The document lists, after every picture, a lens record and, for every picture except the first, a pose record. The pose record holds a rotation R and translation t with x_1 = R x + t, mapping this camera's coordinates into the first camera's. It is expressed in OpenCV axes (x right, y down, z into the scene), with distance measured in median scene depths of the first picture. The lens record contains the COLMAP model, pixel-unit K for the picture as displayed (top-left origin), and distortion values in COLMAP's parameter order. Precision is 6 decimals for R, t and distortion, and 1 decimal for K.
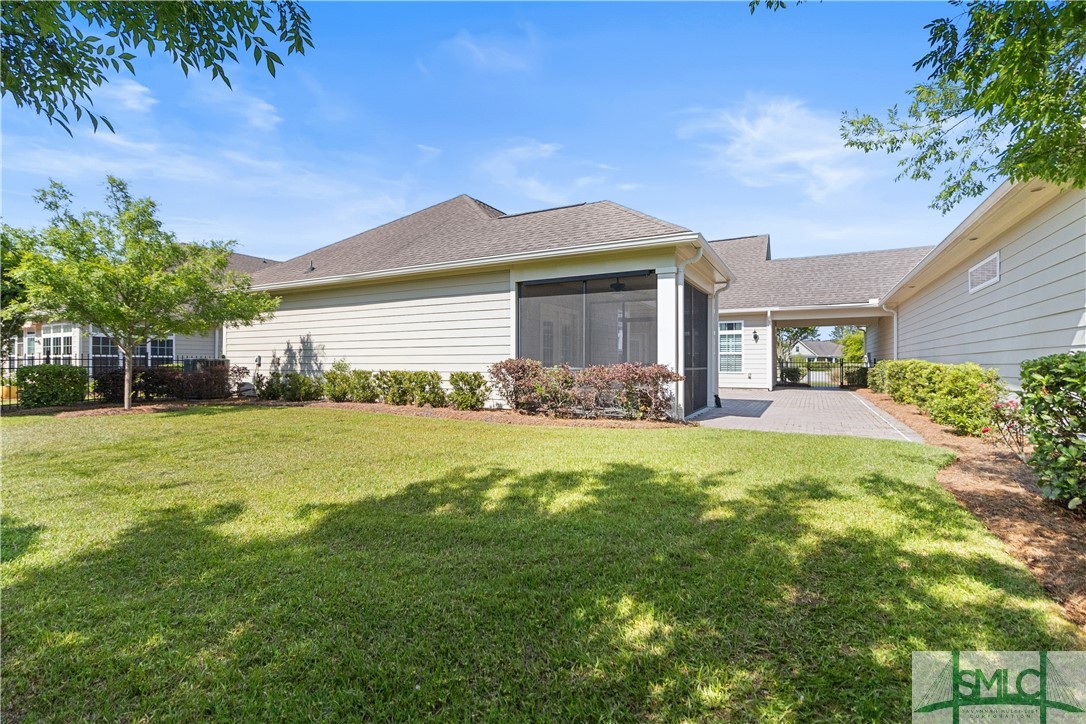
lens RADIAL K [[502.0, 0, 545.4], [0, 502.0, 367.1], [0, 0, 1]] dist [0.003365, -0.000229]
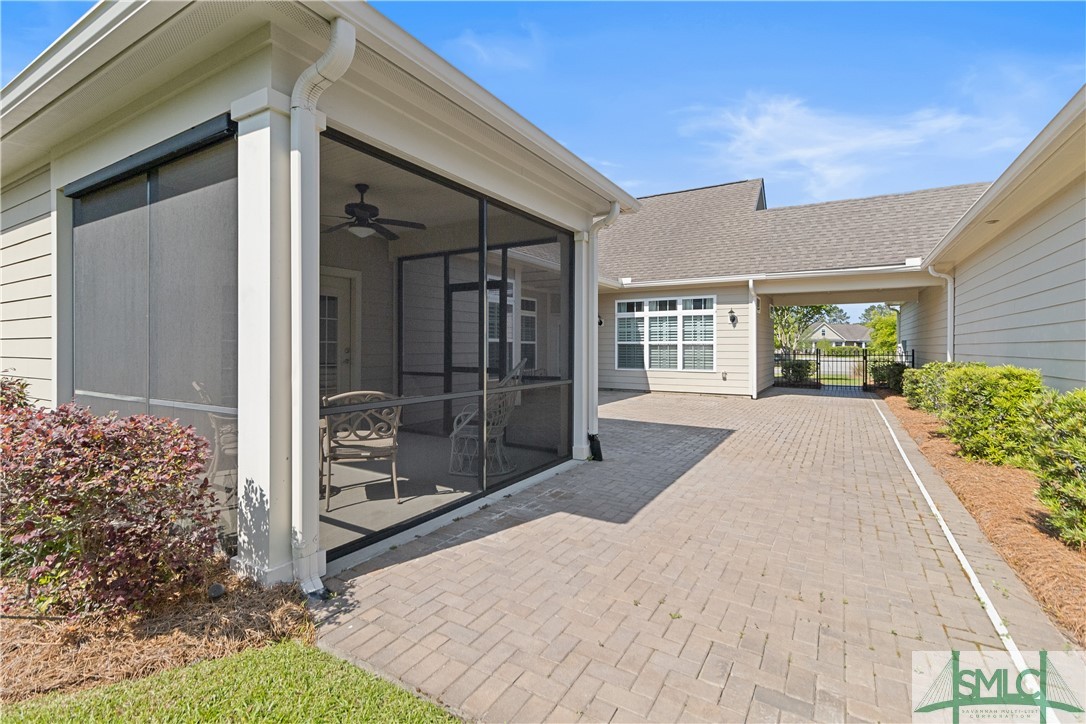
lens RADIAL K [[502.0, 0, 546.1], [0, 502.0, 350.1], [0, 0, 1]] dist [0.003365, -0.000229]
pose [[0.999017, 0.001443, -0.044298, 0.194389], [-0.001463, 0.999999, -0.000432, -0.017277], [0.044297, 0.000496, 0.999018, 0.307463]]
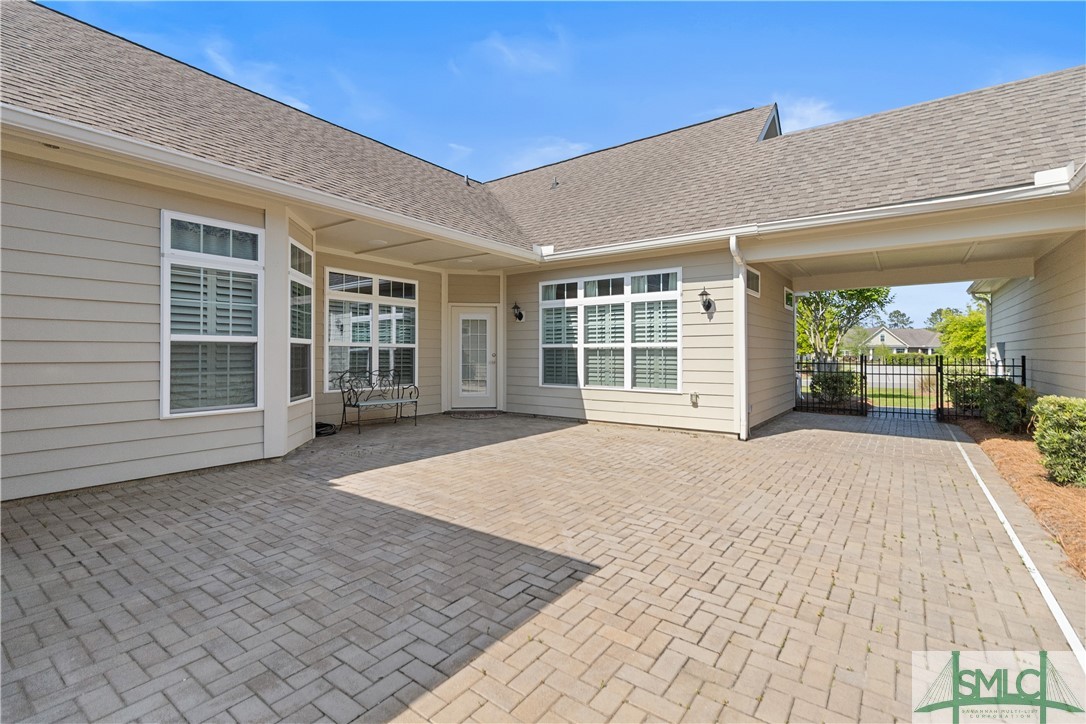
lens RADIAL K [[502.0, 0, 539.7], [0, 502.0, 352.9], [0, 0, 1]] dist [0.003365, -0.000229]
pose [[0.990230, -0.000047, -0.139442, 0.337131], [-0.001254, 0.999956, -0.009244, -0.017258], [0.139436, 0.009328, 0.990187, 0.570791]]
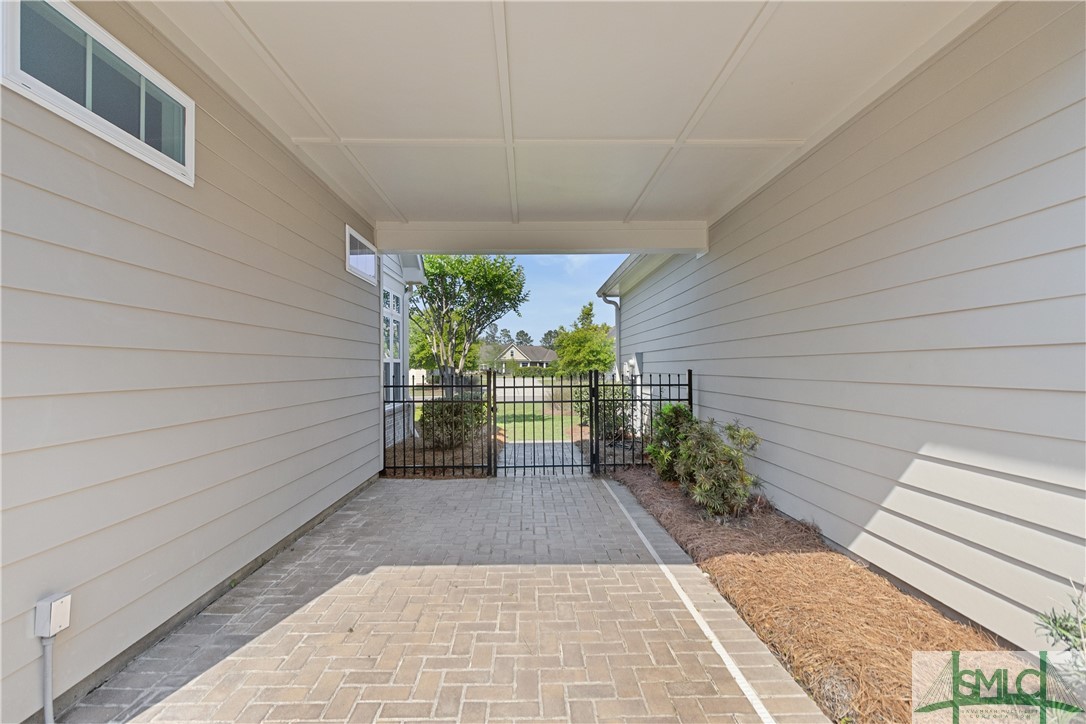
lens RADIAL K [[502.0, 0, 540.6], [0, 502.0, 362.7], [0, 0, 1]] dist [0.003365, -0.000229]
pose [[0.870005, -0.000907, 0.493042, 0.486044], [0.009640, 0.999838, -0.015172, -0.020208], [-0.492949, 0.017952, 0.869873, 0.882664]]
